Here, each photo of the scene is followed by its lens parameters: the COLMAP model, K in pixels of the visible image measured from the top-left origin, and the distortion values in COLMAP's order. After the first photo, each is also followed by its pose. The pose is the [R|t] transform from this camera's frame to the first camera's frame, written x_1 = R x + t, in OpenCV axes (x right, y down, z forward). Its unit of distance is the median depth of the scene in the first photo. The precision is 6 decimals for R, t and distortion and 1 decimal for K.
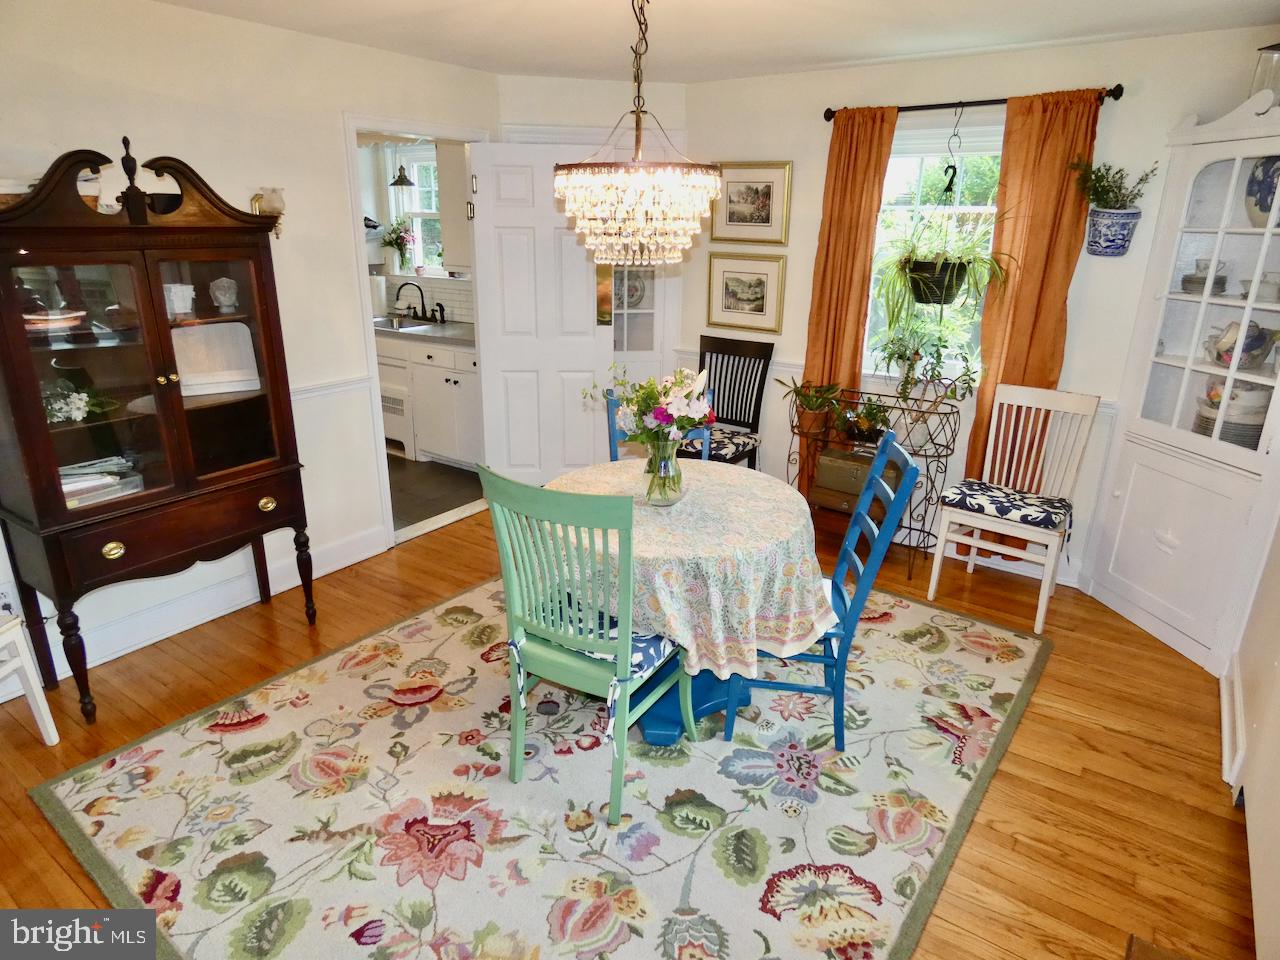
lens RADIAL K [[789.2, 0, 666.9], [0, 789.2, 477.0], [0, 0, 1]] dist [0.006674, -0.000376]
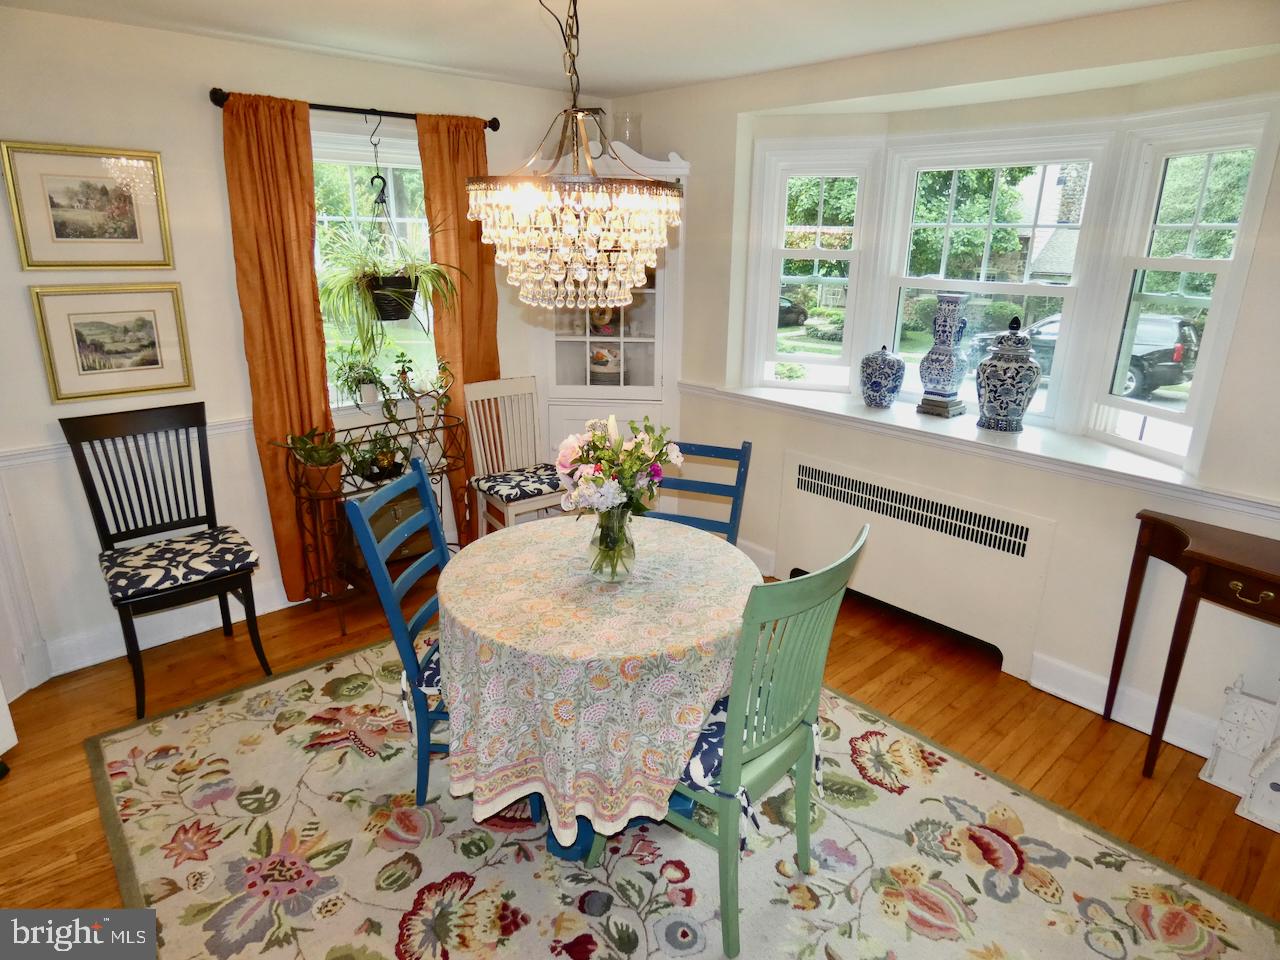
lens RADIAL K [[739.4, 0, 607.2], [0, 739.4, 494.7], [0, 0, 1]] dist [-0.024777, 0.003047]
pose [[0.247395, -0.335605, 0.908936, -0.568091], [0.284922, 0.921819, 0.262812, -0.216262], [-0.926075, 0.193958, 0.323675, 0.594191]]
